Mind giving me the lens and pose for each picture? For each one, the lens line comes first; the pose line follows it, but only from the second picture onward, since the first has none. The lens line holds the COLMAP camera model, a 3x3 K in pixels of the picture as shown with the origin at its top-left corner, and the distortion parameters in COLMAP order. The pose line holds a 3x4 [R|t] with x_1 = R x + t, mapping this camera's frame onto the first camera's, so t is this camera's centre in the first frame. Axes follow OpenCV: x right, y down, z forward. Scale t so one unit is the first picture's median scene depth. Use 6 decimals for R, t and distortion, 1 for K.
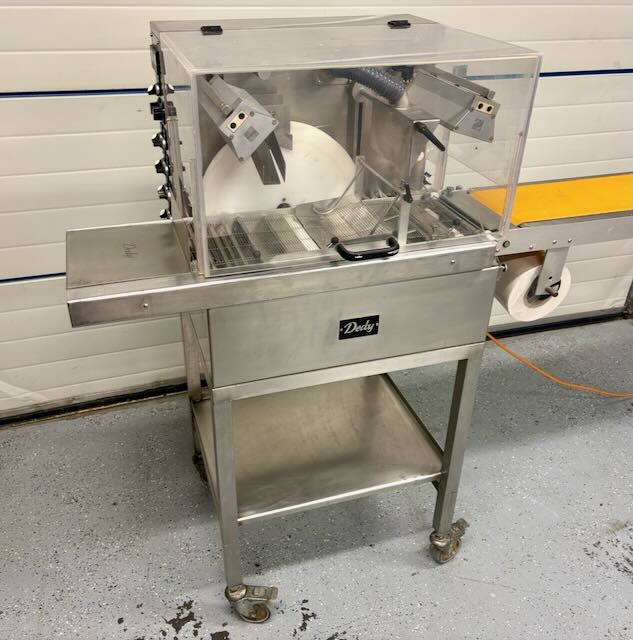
lens RADIAL K [[648.9, 0, 297.2], [0, 648.9, 329.7], [0, 0, 1]] dist [0.113976, -0.437720]
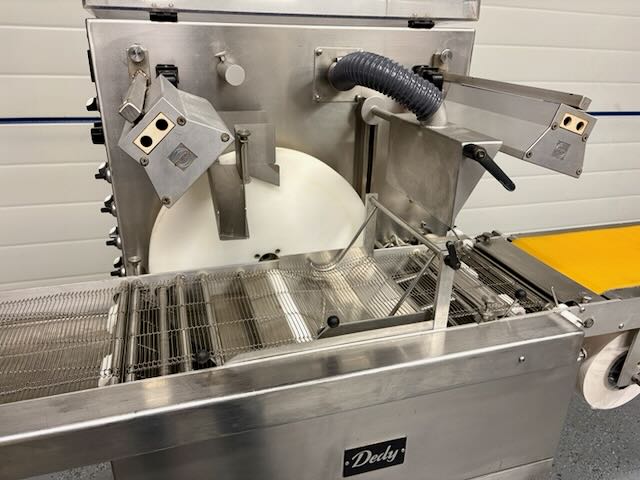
lens RADIAL K [[487.8, 0, 320.0], [0, 487.8, 240.0], [0, 0, 1]] dist [0.008184, 0.002581]
pose [[0.999898, 0.010523, 0.009671, 0.031731], [-0.008928, 0.988303, -0.152244, -0.127057], [-0.011160, 0.152143, 0.988296, 0.453104]]
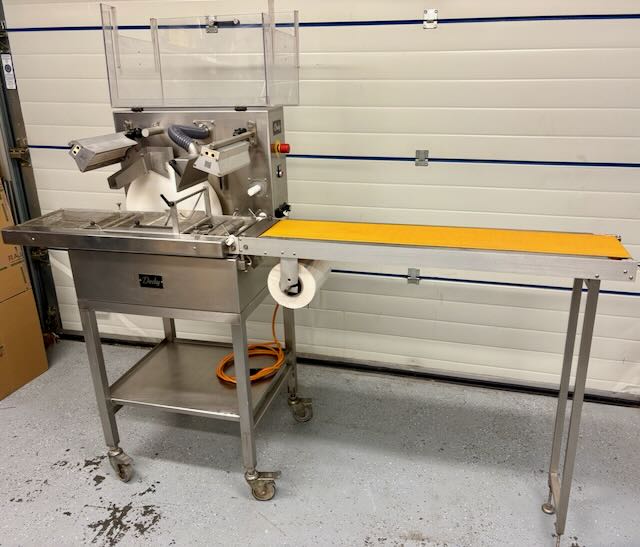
lens RADIAL K [[553.9, 0, 319.1], [0, 553.9, 282.6], [0, 0, 1]] dist [0.003976, -0.002457]
pose [[0.847816, 0.167152, -0.503258, 1.043742], [-0.255761, 0.960238, -0.111935, 0.042842], [0.464537, 0.223614, 0.856856, 0.010396]]
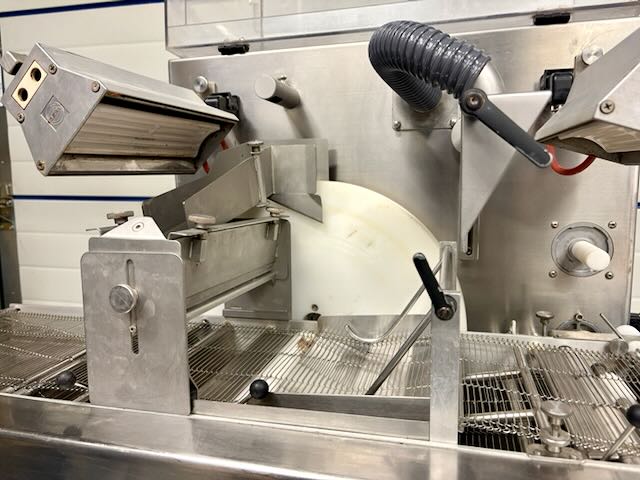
lens RADIAL K [[491.8, 0, 318.3], [0, 491.8, 241.9], [0, 0, 1]] dist [0.005993, -0.005867]
pose [[0.845648, 0.046602, -0.531702, 0.211196], [-0.257347, 0.908339, -0.329685, -0.110912], [0.467602, 0.415630, 0.780128, 0.639903]]
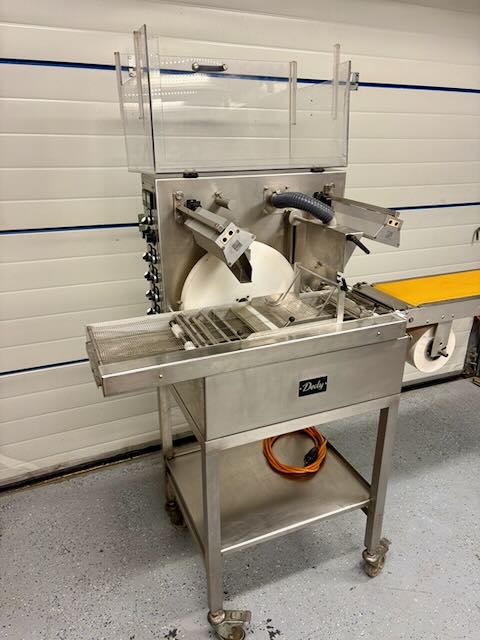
lens RADIAL K [[491.8, 0, 234.8], [0, 491.8, 323.7], [0, 0, 1]] dist [0.005993, -0.005867]
pose [[0.995082, -0.048397, 0.086424, -0.129335], [0.062149, 0.984453, -0.164283, 0.023090], [-0.077130, 0.168847, 0.982620, 0.012220]]
